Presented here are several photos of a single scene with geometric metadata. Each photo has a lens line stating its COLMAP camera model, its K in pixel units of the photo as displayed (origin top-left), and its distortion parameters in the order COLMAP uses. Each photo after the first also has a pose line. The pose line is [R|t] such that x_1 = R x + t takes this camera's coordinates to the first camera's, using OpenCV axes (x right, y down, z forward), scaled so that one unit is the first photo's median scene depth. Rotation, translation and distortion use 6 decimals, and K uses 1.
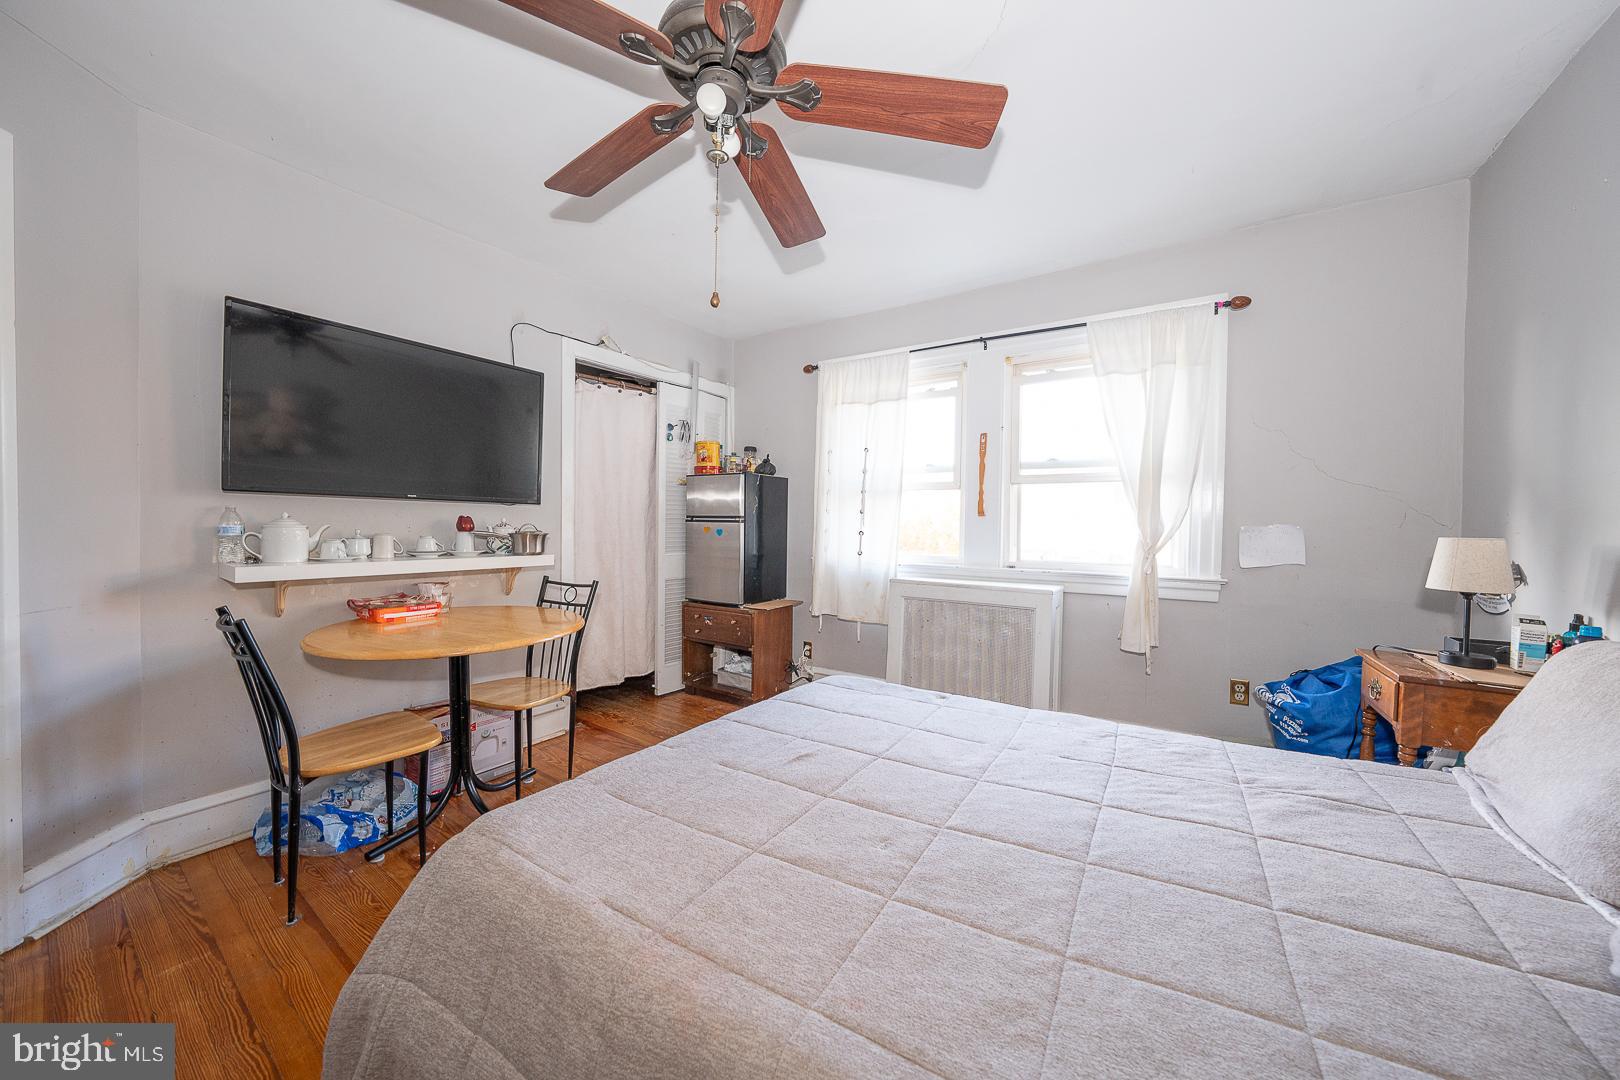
lens RADIAL K [[557.9, 0, 807.2], [0, 557.9, 535.1], [0, 0, 1]] dist [-0.026053, 0.005061]
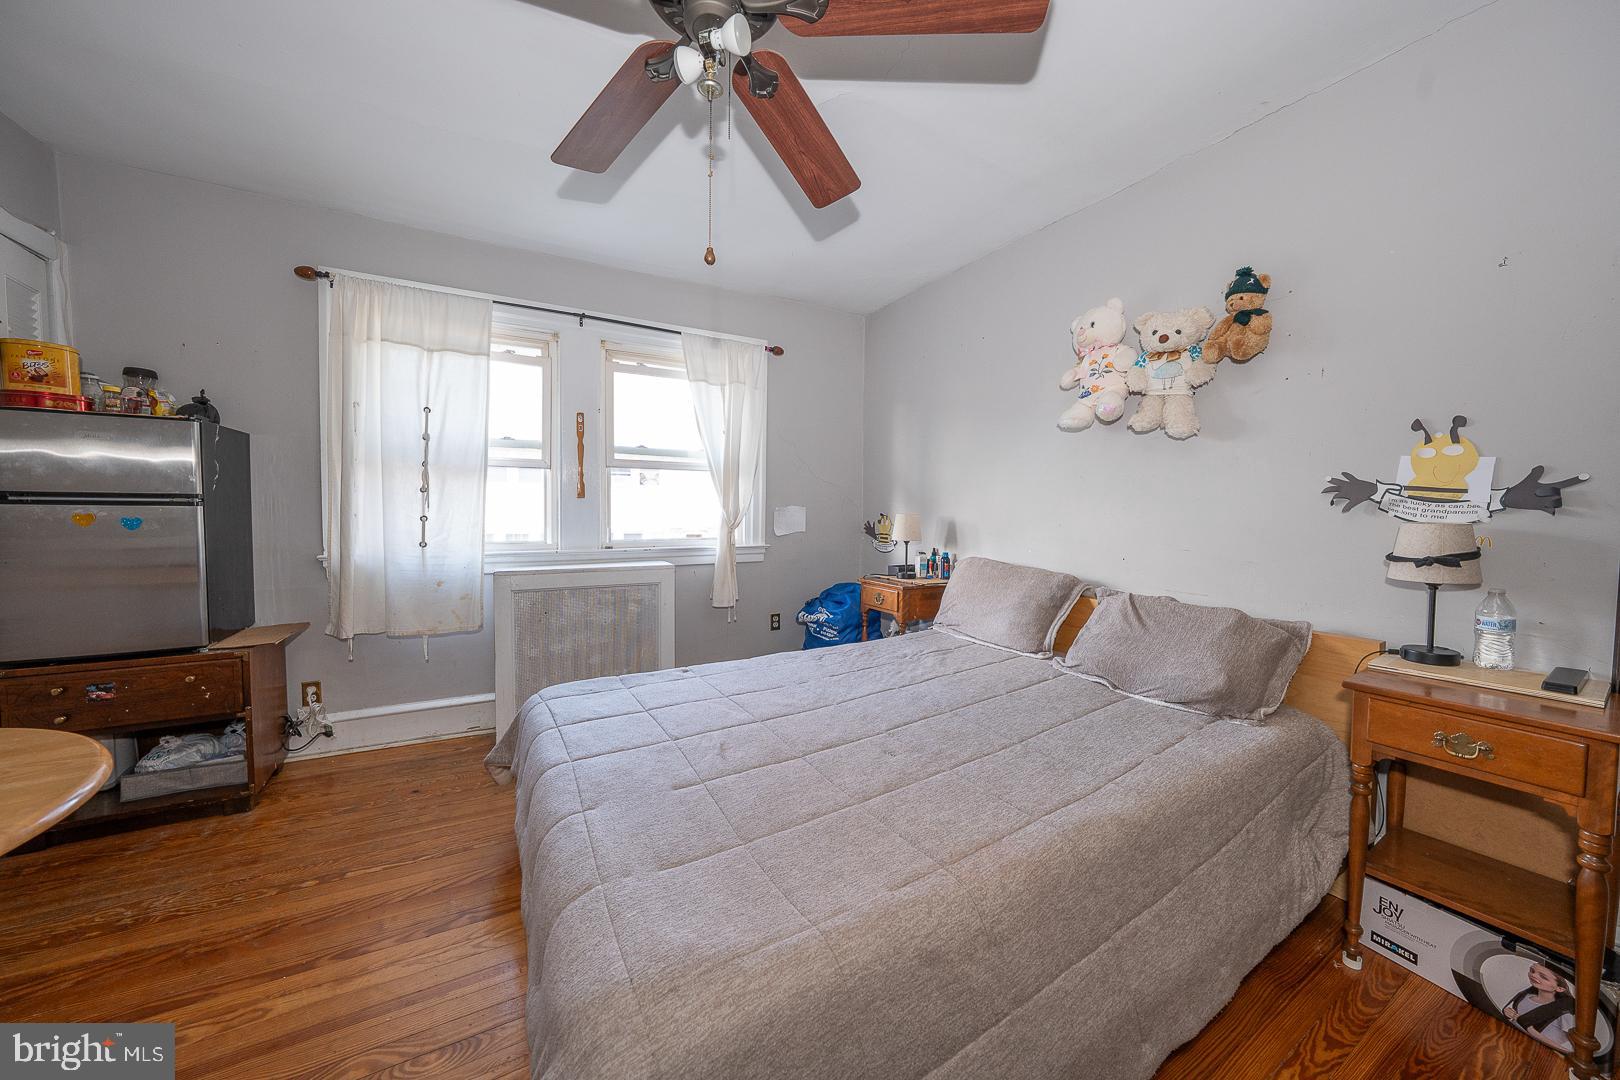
lens RADIAL K [[557.9, 0, 816.5], [0, 557.9, 535.3], [0, 0, 1]] dist [-0.026053, 0.005061]
pose [[0.452584, -0.051118, 0.890255, -0.413361], [0.014543, 0.998646, 0.049949, -0.012564], [-0.891603, -0.009659, 0.452715, 0.211566]]
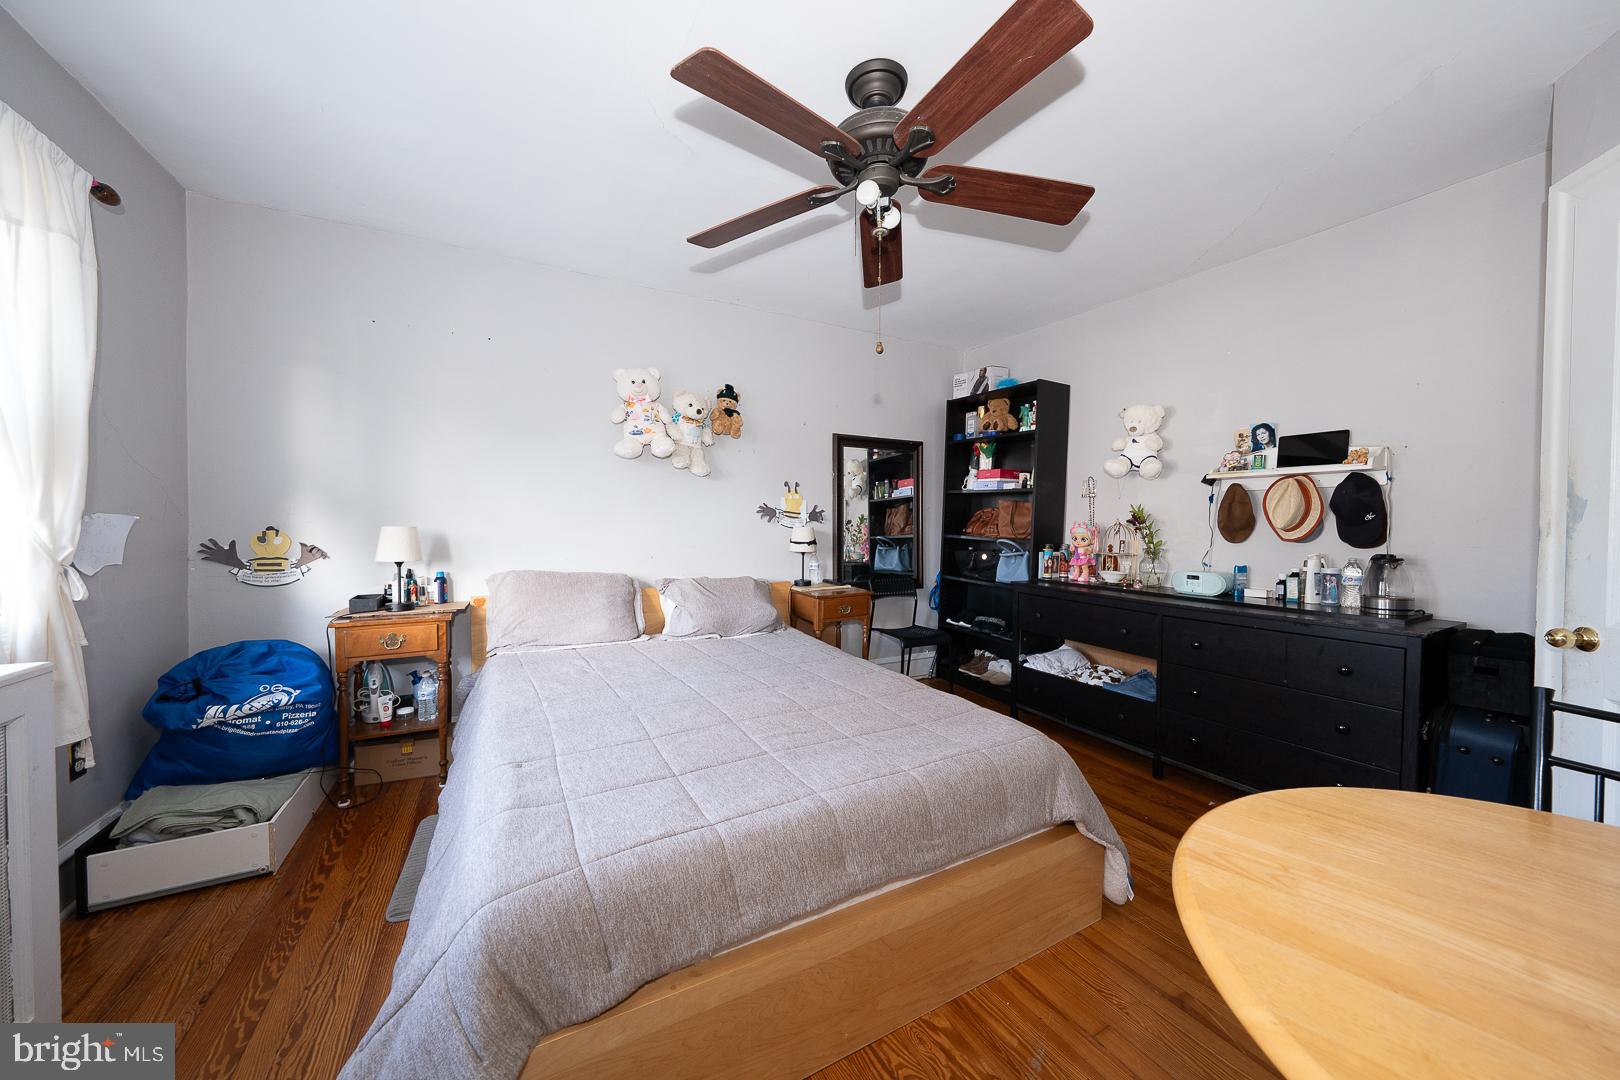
lens RADIAL K [[557.9, 0, 812.9], [0, 557.9, 532.4], [0, 0, 1]] dist [-0.026053, 0.005061]
pose [[-0.888667, -0.021693, 0.458039, -0.284541], [-0.007029, 0.999407, 0.033694, -0.020697], [-0.458499, 0.026723, -0.888293, 1.036440]]
